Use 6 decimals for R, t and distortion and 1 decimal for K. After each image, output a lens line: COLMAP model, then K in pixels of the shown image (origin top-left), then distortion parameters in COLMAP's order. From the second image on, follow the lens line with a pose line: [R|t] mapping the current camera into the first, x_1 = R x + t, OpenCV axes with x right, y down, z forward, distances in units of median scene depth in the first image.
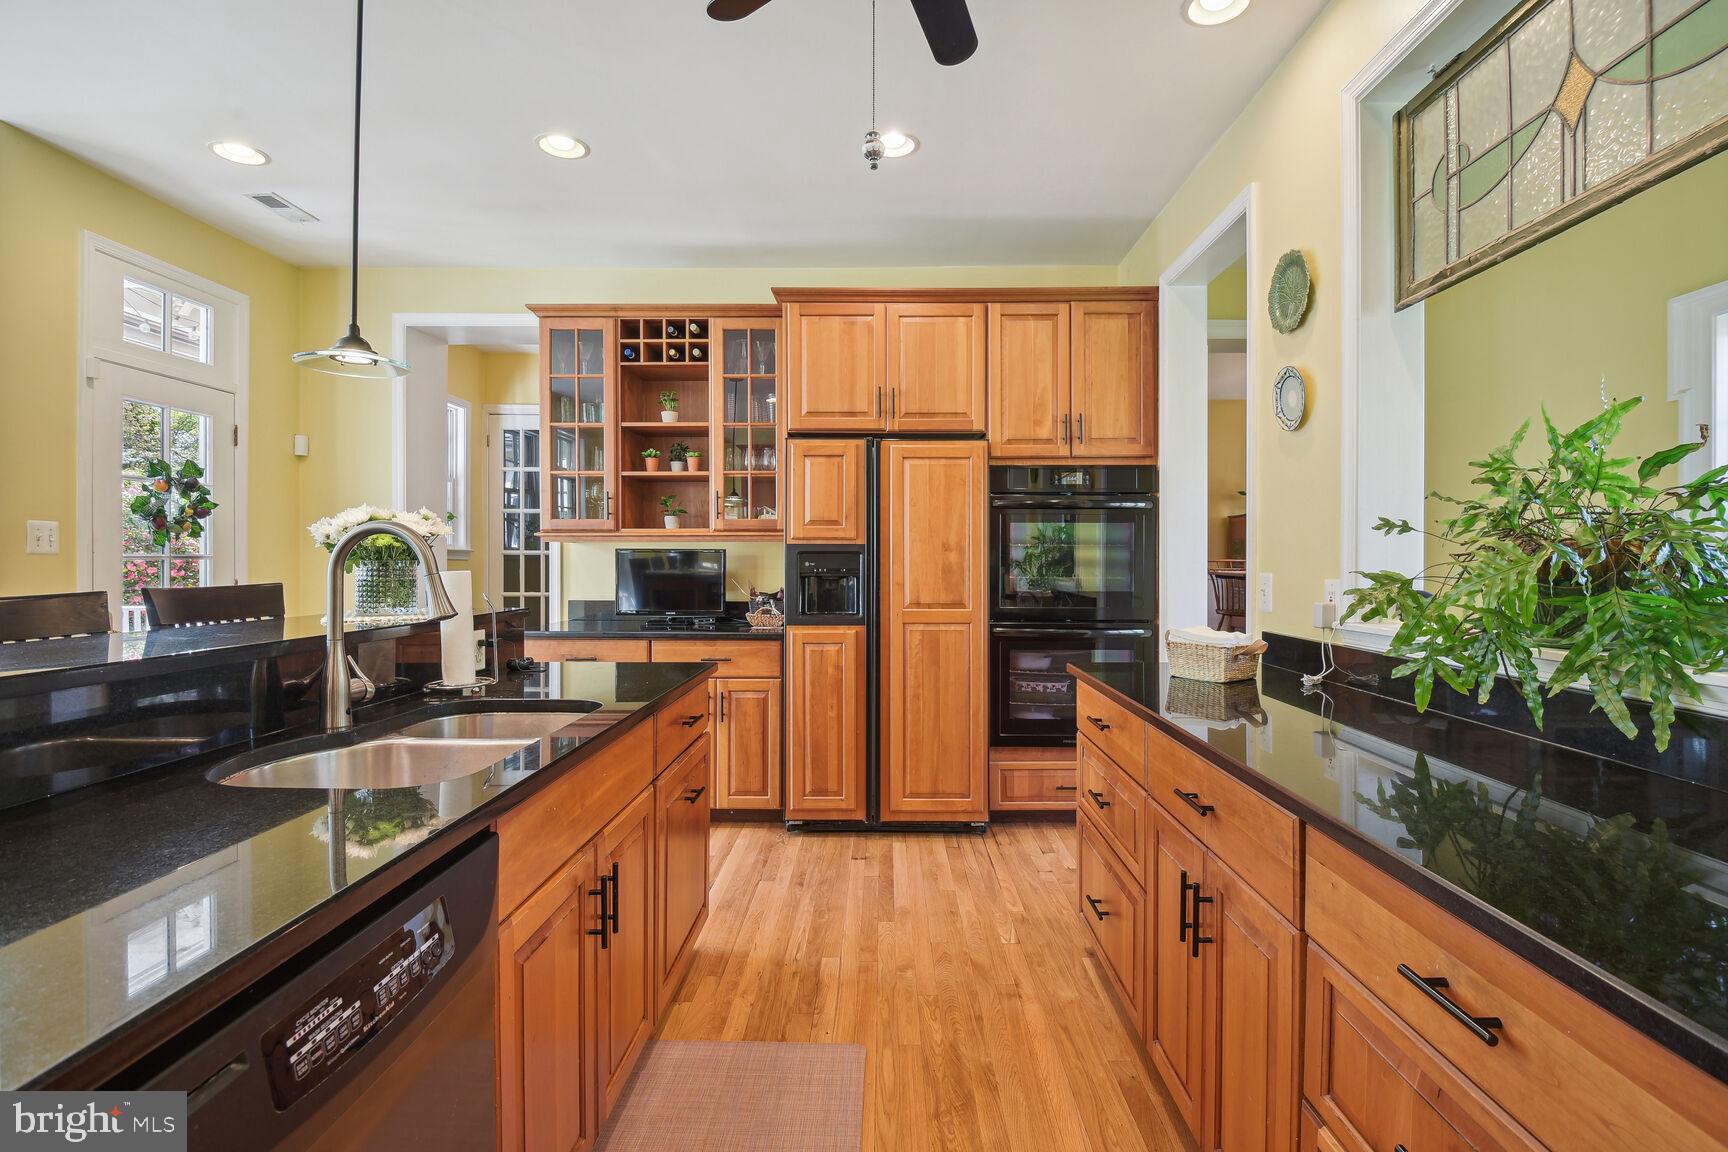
lens RADIAL K [[787.6, 0, 886.2], [0, 787.6, 561.3], [0, 0, 1]] dist [0.034081, -0.035886]
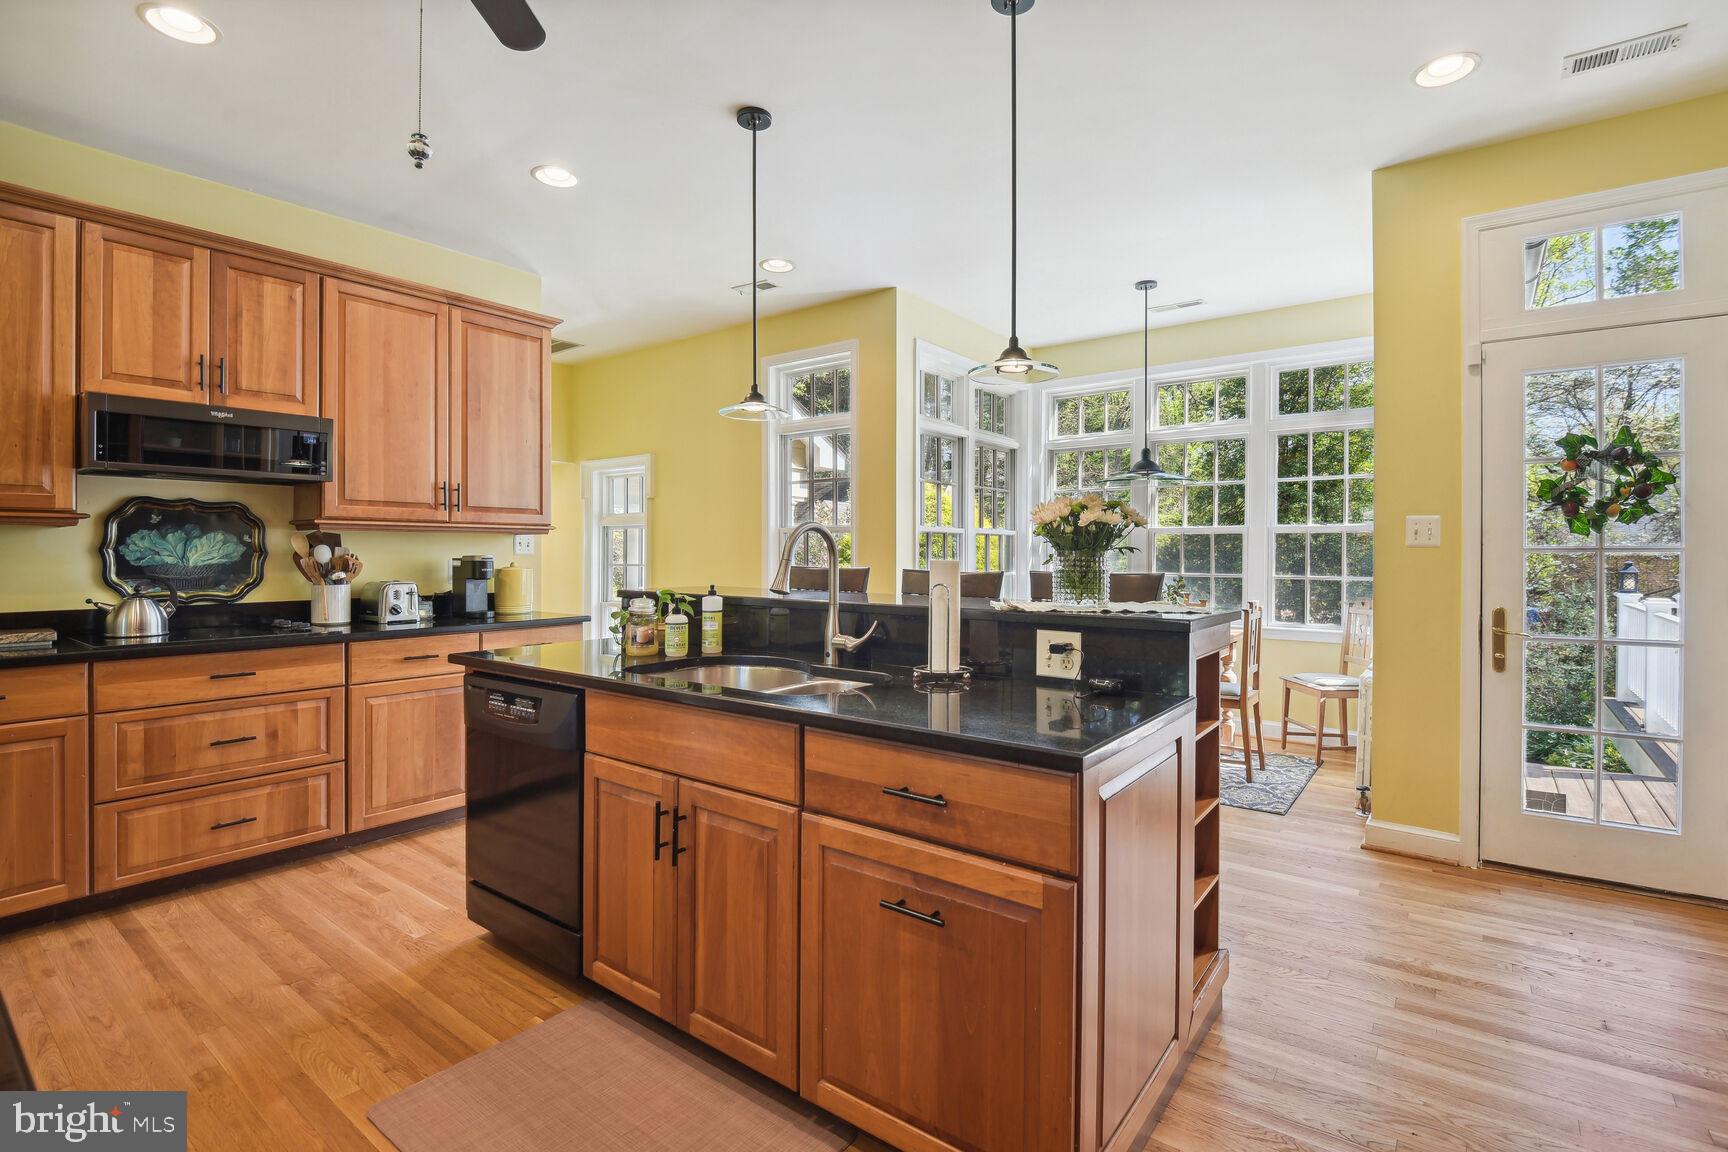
lens RADIAL K [[800.4, 0, 879.1], [0, 800.4, 550.1], [0, 0, 1]] dist [0.000363, -0.013167]
pose [[-0.596427, -0.006114, -0.802644, 0.187709], [-0.001056, 0.999976, -0.006832, 0.003283], [0.802667, -0.003227, -0.596419, 0.860876]]
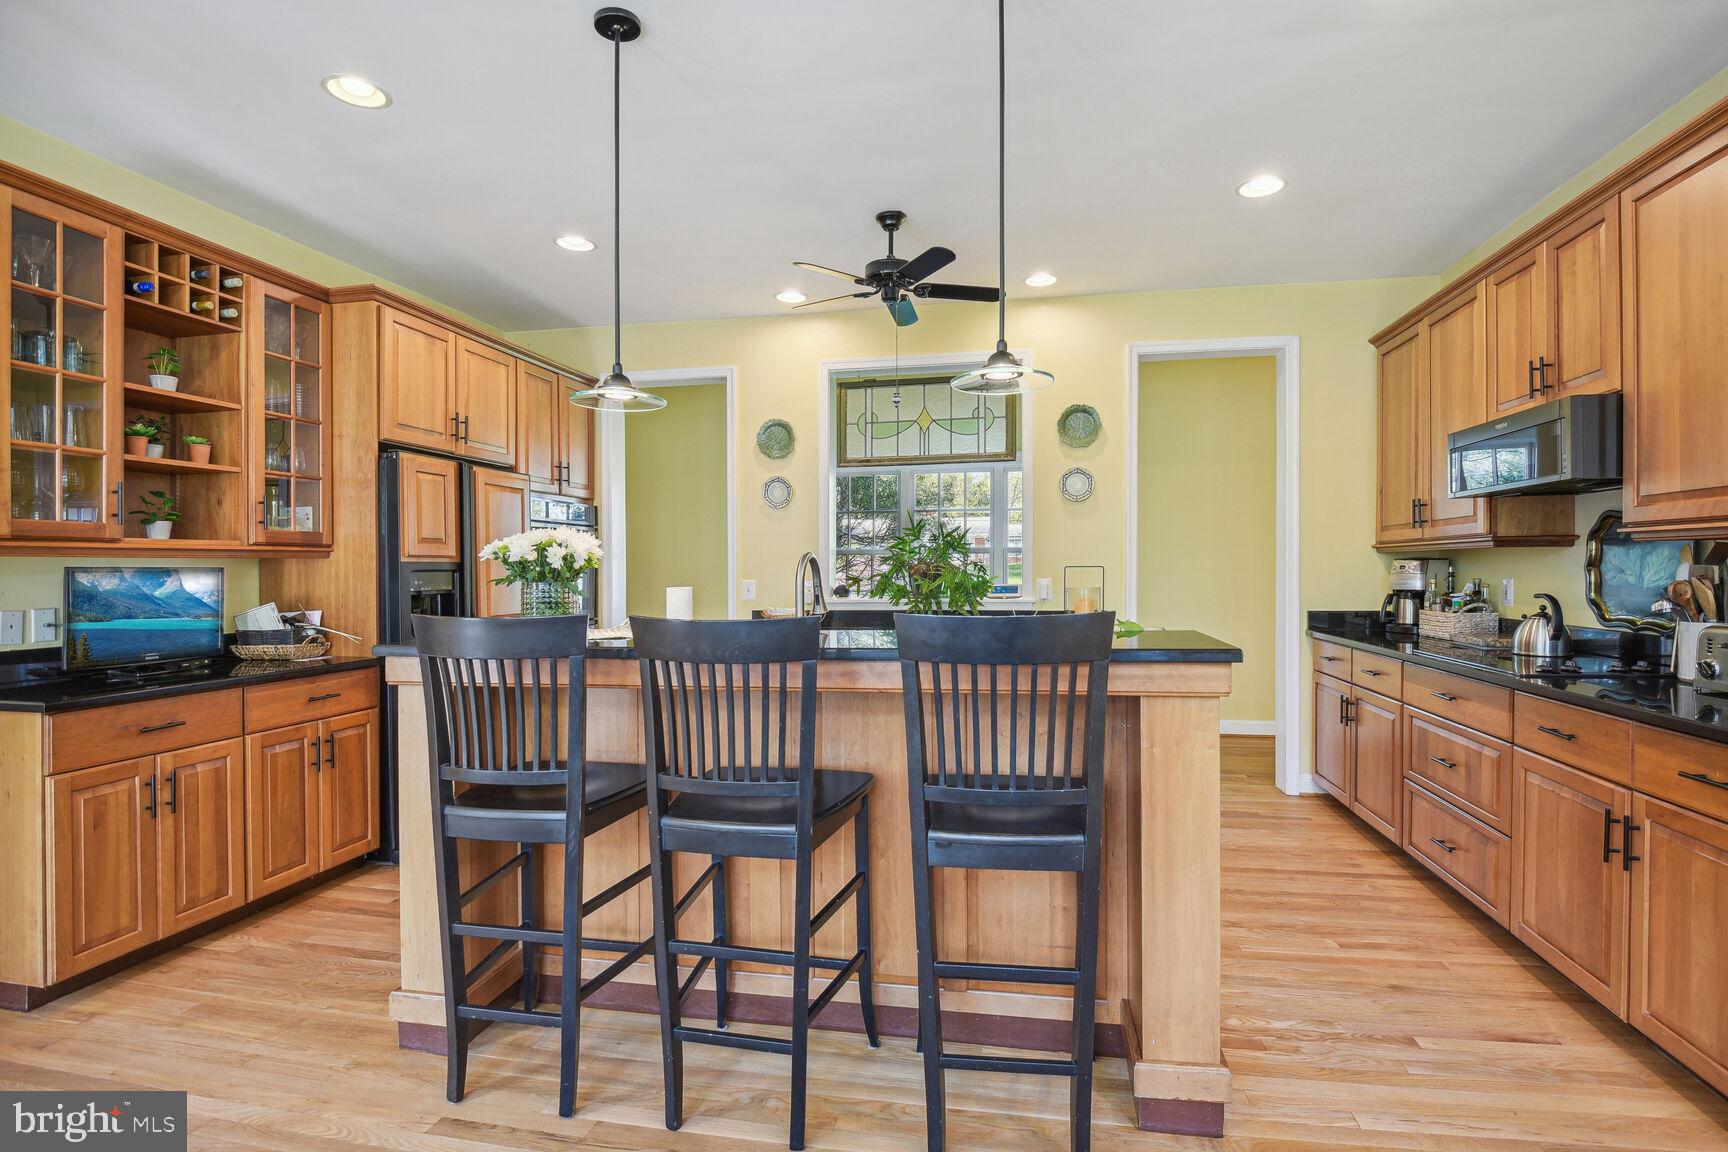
lens RADIAL K [[801.3, 0, 895.1], [0, 801.3, 572.8], [0, 0, 1]] dist [-0.001526, -0.016487]
pose [[0.170207, -0.009748, 0.985360, -0.968608], [0.009315, 0.999922, 0.008283, -0.010919], [-0.985364, 0.007769, 0.170284, 0.249709]]
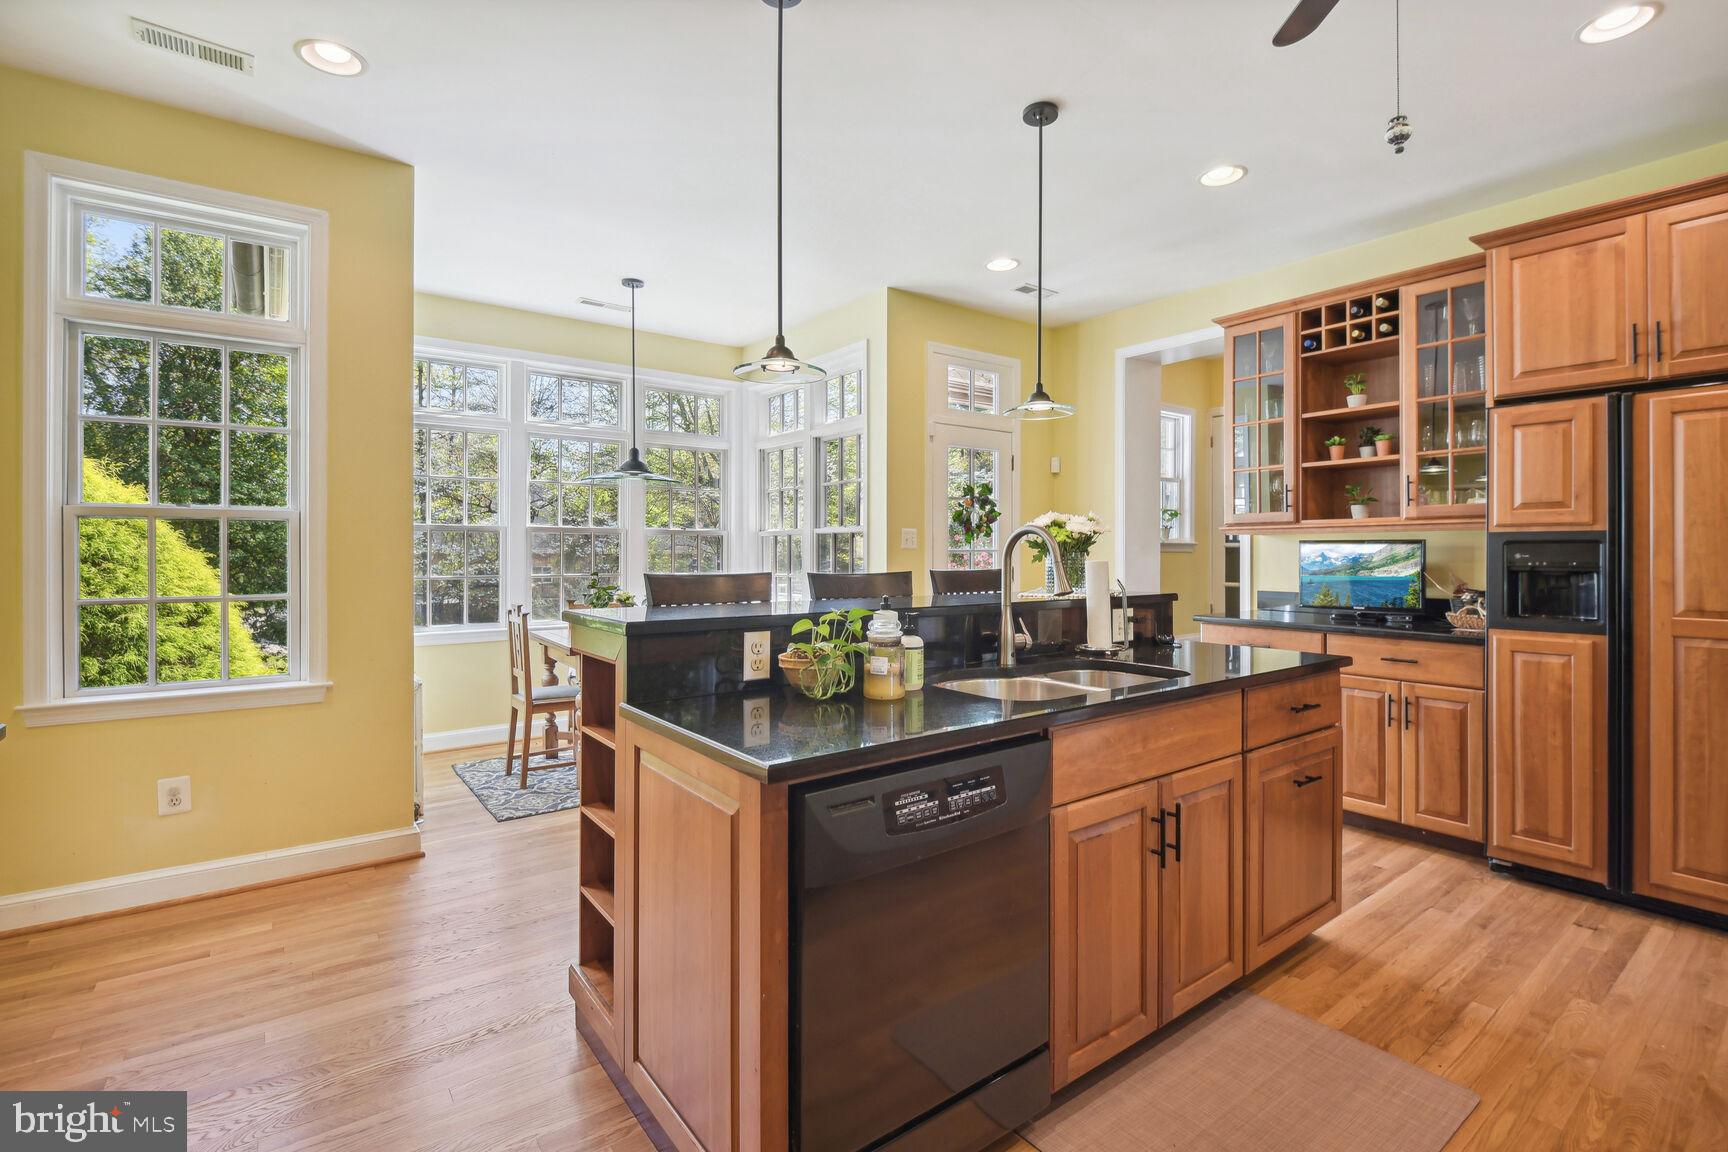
lens RADIAL K [[800.4, 0, 879.1], [0, 800.4, 550.1], [0, 0, 1]] dist [0.000363, -0.013167]
pose [[0.612354, -0.004110, -0.790573, 0.147727], [0.000855, 0.999989, -0.004537, 0.000266], [0.790584, 0.002102, 0.612351, -0.044777]]
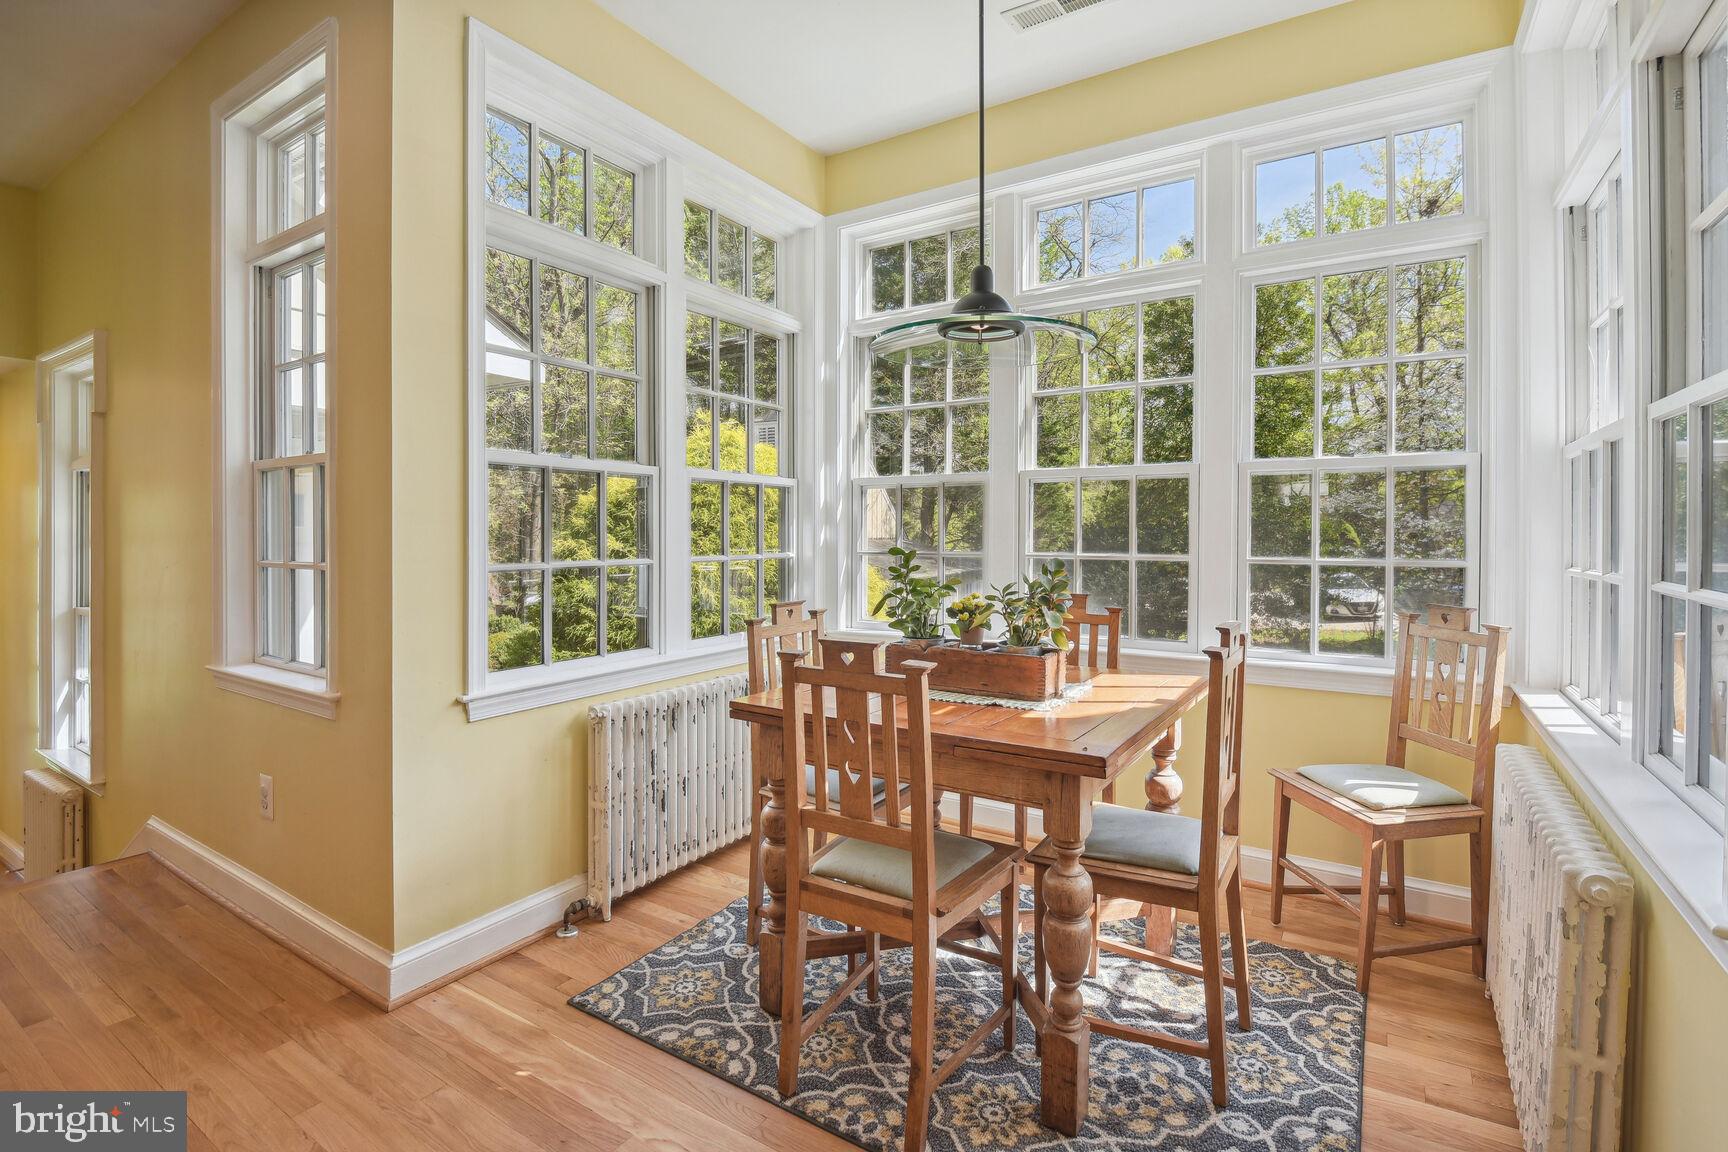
lens RADIAL K [[801.0, 0, 897.4], [0, 801.0, 538.0], [0, 0, 1]] dist [-0.000565, -0.000485]
pose [[-0.511425, -0.000366, -0.859328, -0.593076], [-0.000078, 1.000000, -0.000380, 0.020332], [0.859328, -0.000127, -0.511425, 0.671600]]
